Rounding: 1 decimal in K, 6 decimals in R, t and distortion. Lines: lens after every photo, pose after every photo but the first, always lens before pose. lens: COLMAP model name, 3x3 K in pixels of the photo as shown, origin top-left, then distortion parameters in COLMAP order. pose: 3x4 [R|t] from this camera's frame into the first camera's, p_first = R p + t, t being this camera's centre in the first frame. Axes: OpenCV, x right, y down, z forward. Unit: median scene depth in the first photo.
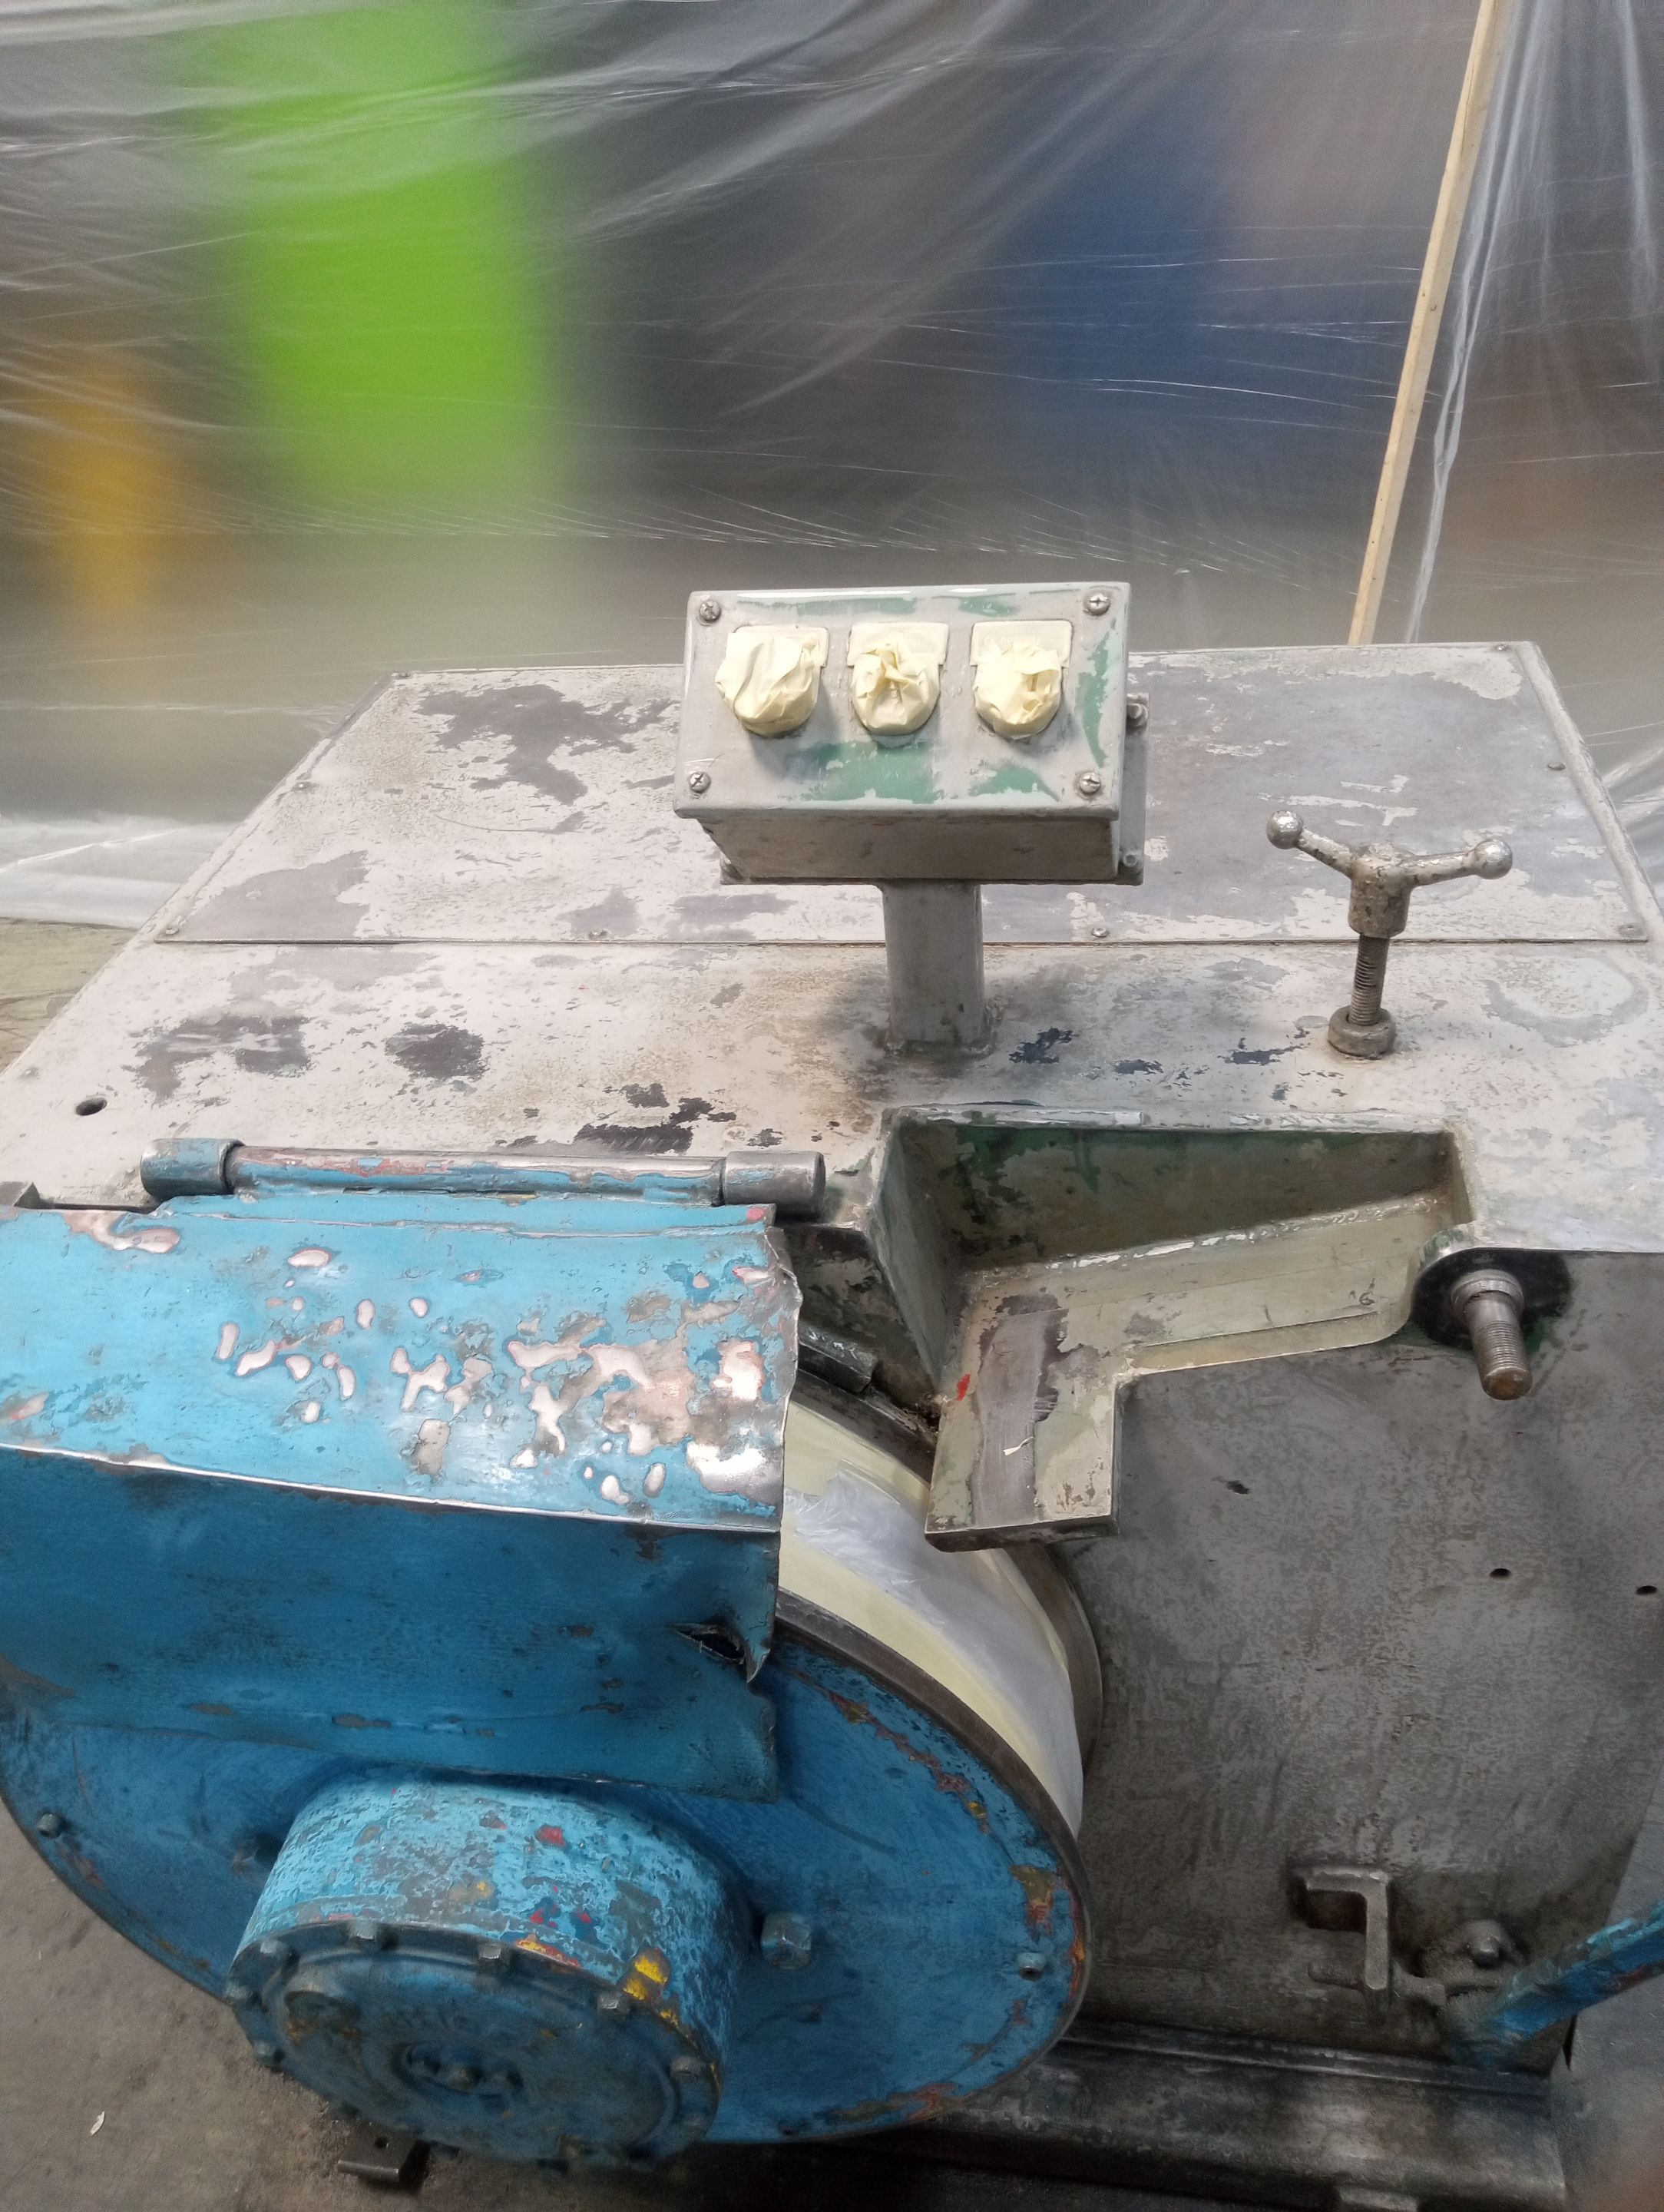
lens RADIAL K [[1662.1, 0, 853.3], [0, 1662.1, 1104.5], [0, 0, 1]] dist [0.012306, -0.011392]
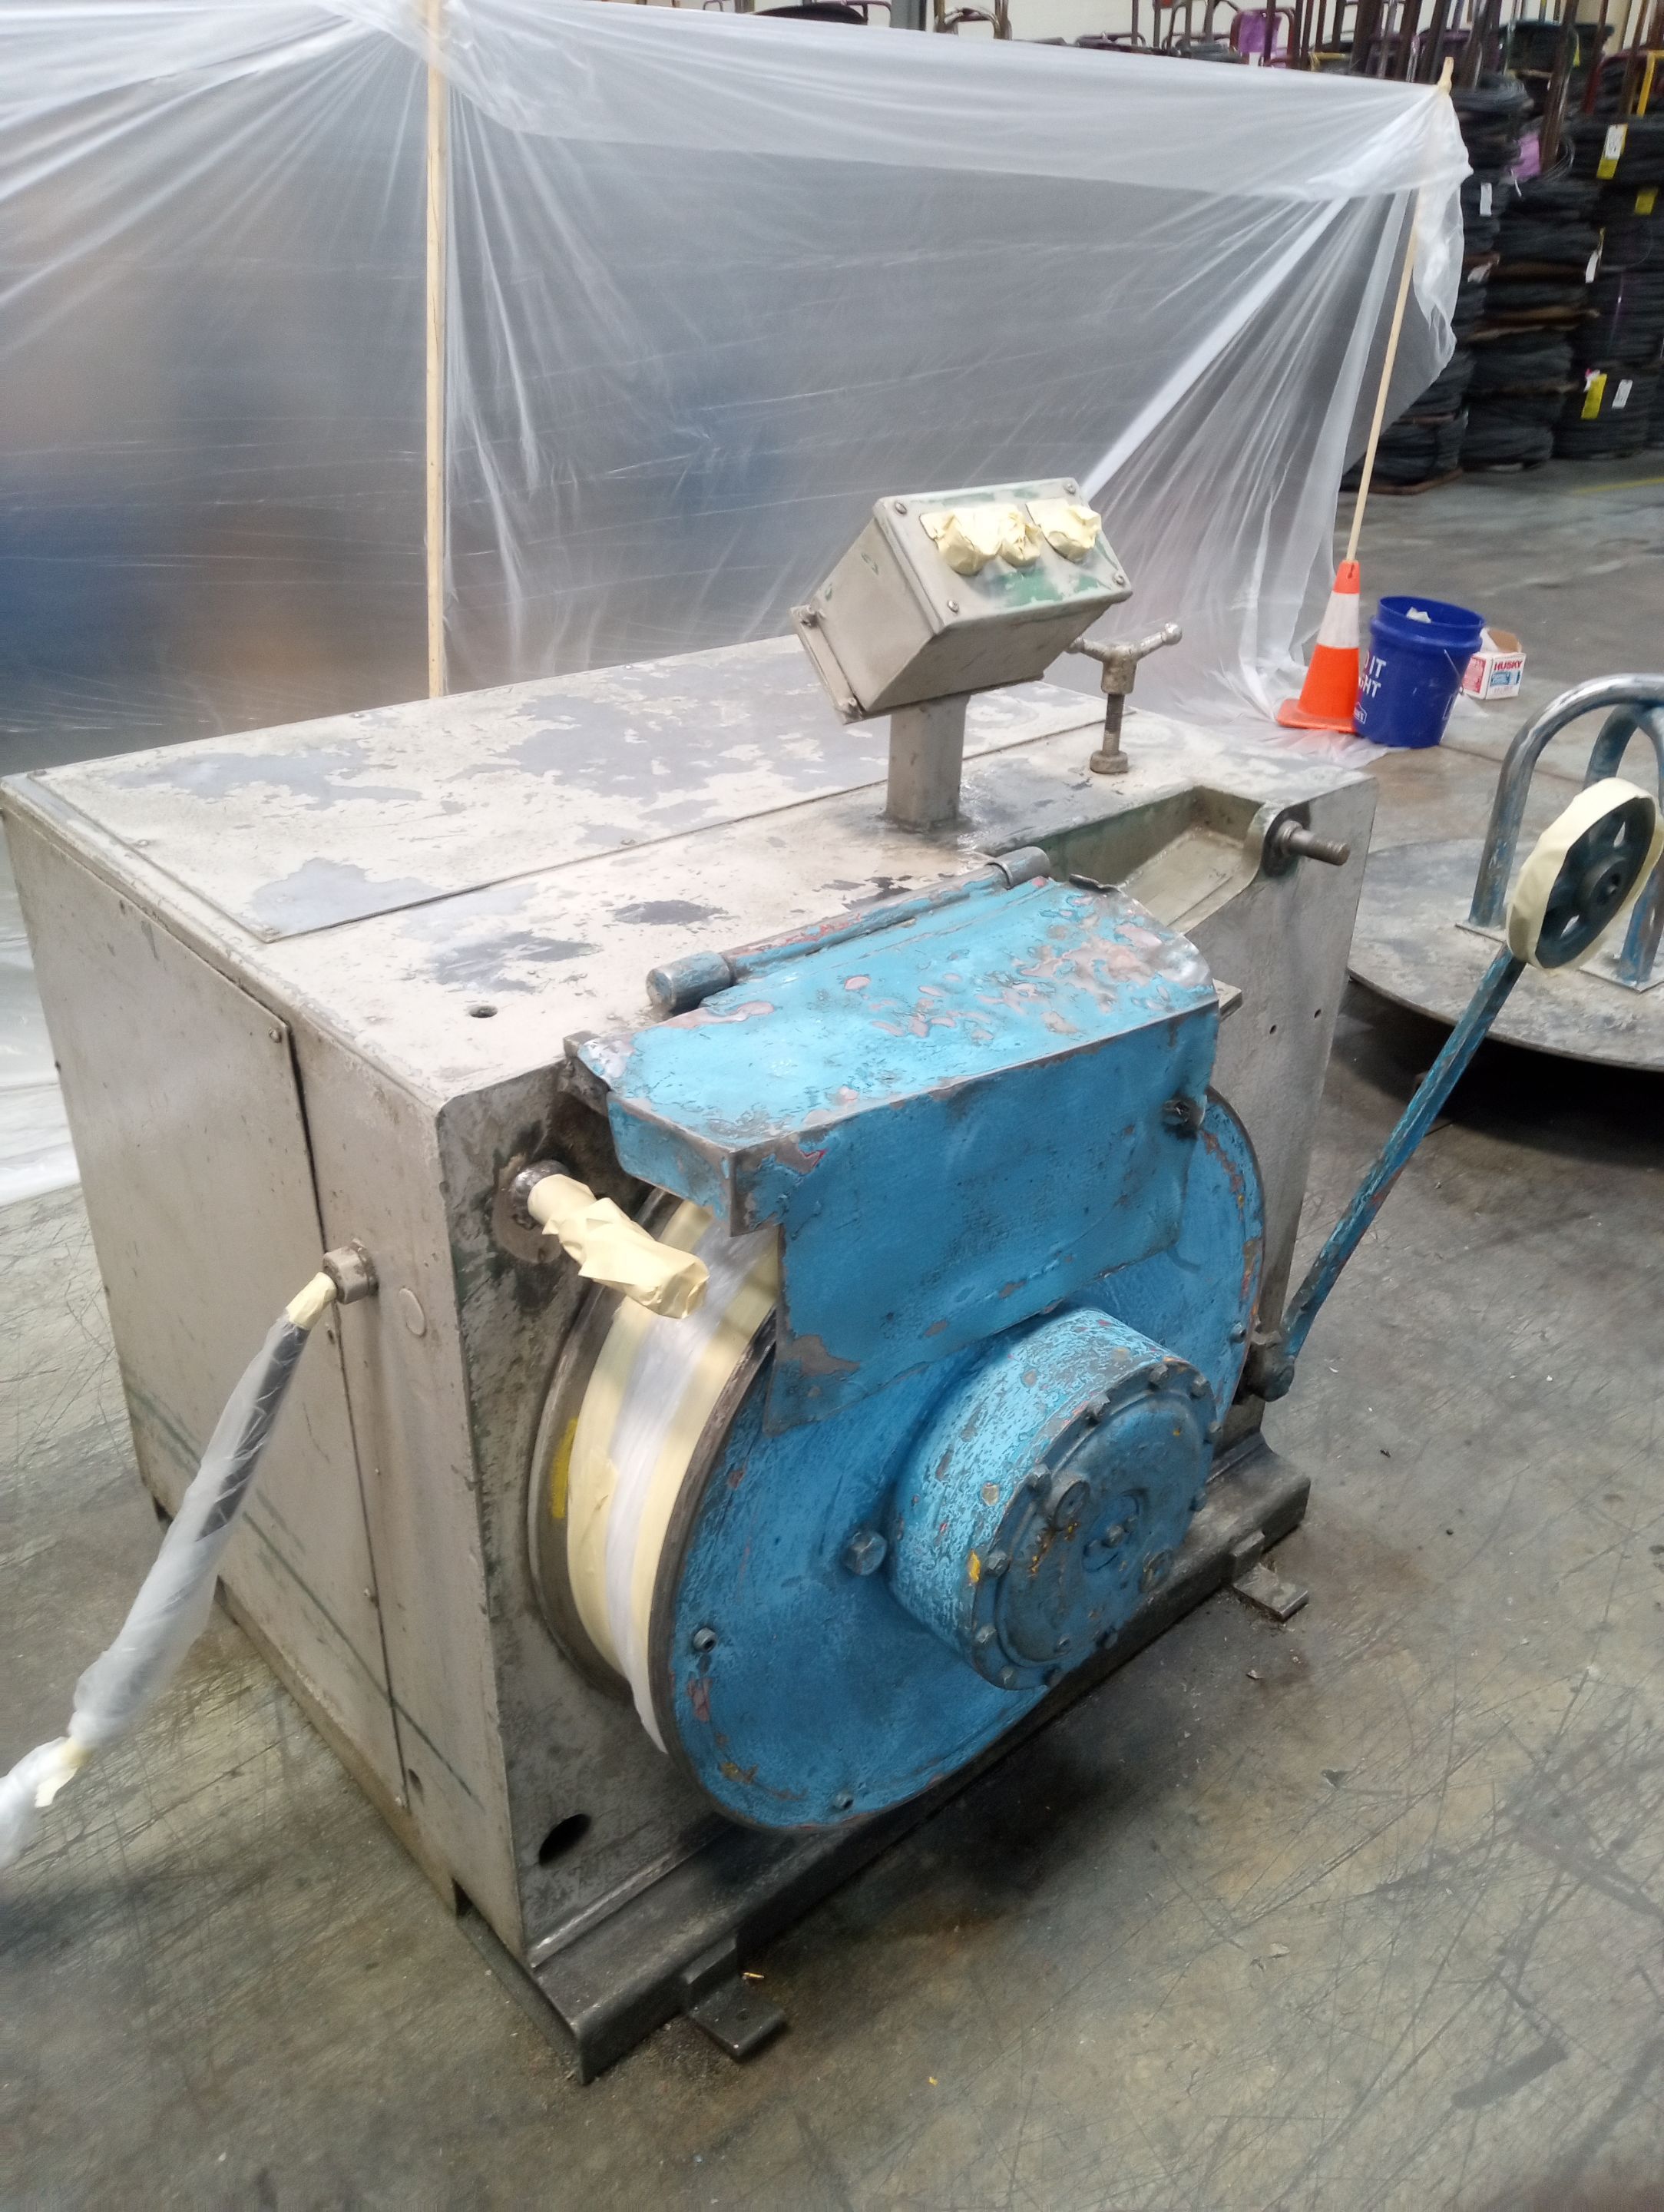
lens RADIAL K [[1662.1, 0, 830.9], [0, 1662.1, 1108.7], [0, 0, 1]] dist [0.012306, -0.011392]
pose [[0.635059, -0.285620, 0.717720, -1.186475], [0.389126, 0.920918, 0.022174, 0.132438], [-0.667294, 0.265201, 0.695979, 0.103567]]
